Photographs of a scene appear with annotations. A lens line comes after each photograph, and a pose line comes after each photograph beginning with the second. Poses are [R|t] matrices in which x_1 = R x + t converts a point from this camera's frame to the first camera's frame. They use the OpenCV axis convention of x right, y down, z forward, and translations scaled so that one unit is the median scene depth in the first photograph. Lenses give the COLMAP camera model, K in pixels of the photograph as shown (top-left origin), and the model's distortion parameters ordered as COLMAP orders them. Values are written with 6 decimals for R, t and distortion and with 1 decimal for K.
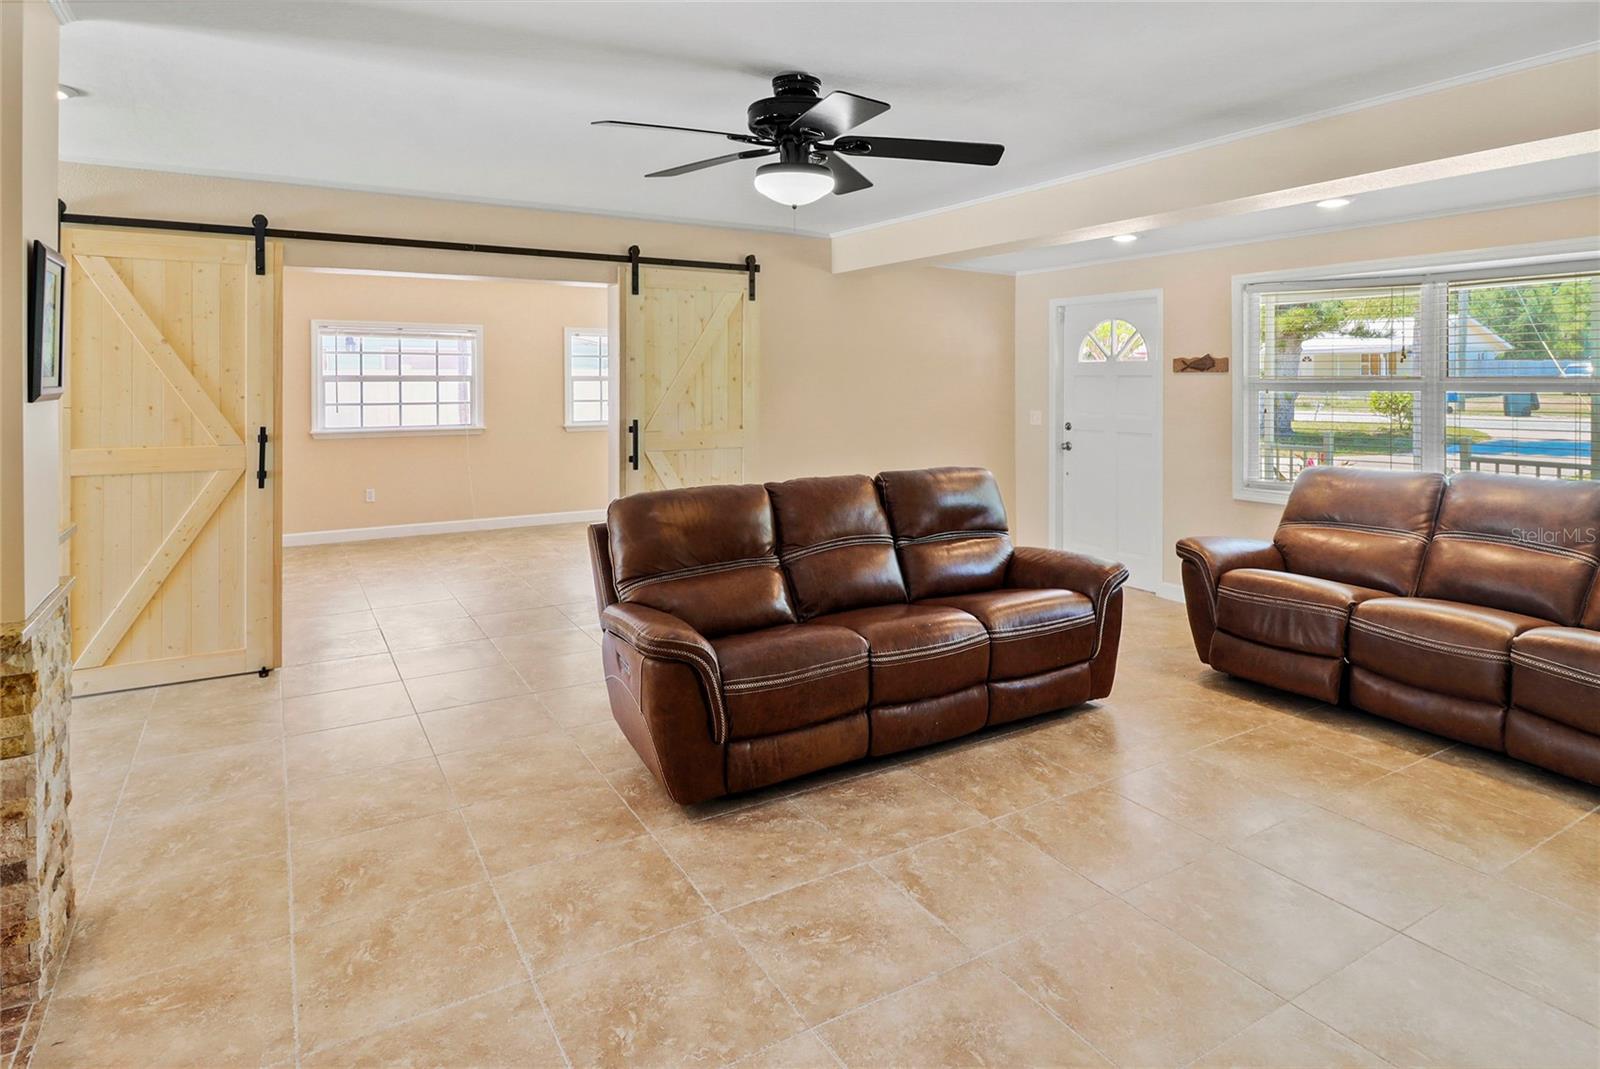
lens RADIAL K [[894.8, 0, 809.3], [0, 894.8, 504.8], [0, 0, 1]] dist [0.000804, -0.002235]
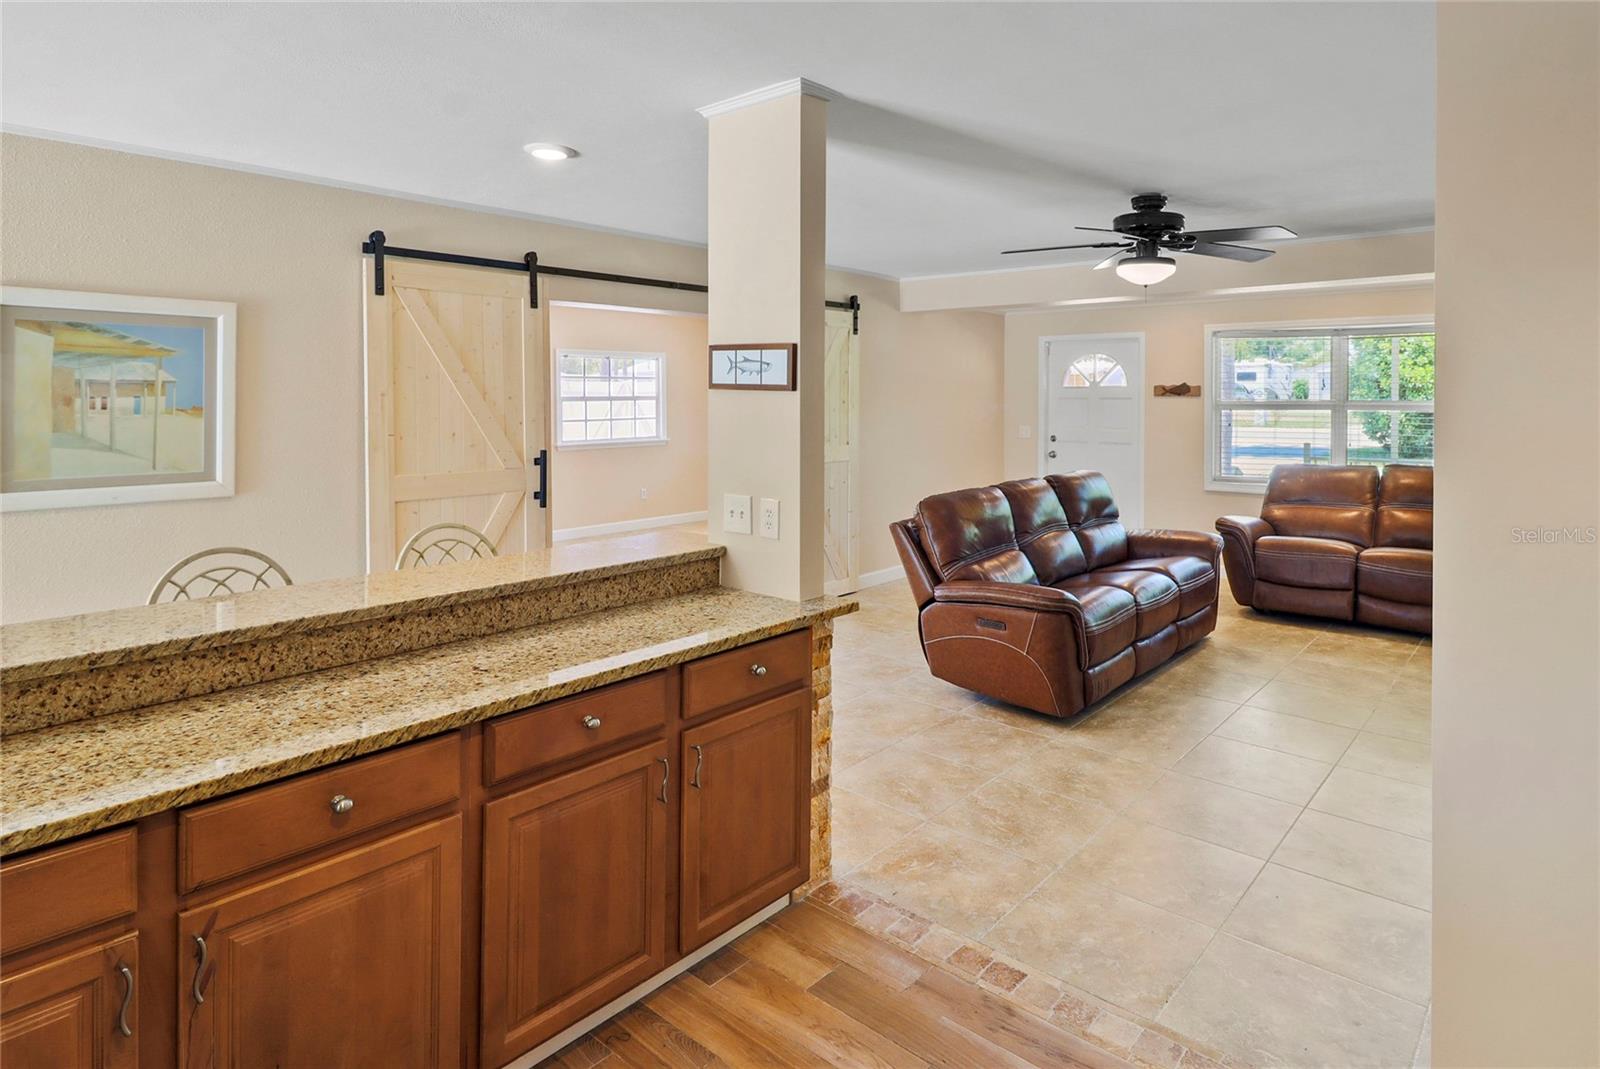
lens RADIAL K [[893.7, 0, 836.8], [0, 893.7, 534.7], [0, 0, 1]] dist [0.004484, -0.000024]
pose [[0.947116, -0.048909, 0.317141, -0.621341], [0.042755, 0.998738, 0.026339, 0.001362], [-0.318029, -0.011387, 0.948013, -0.135091]]
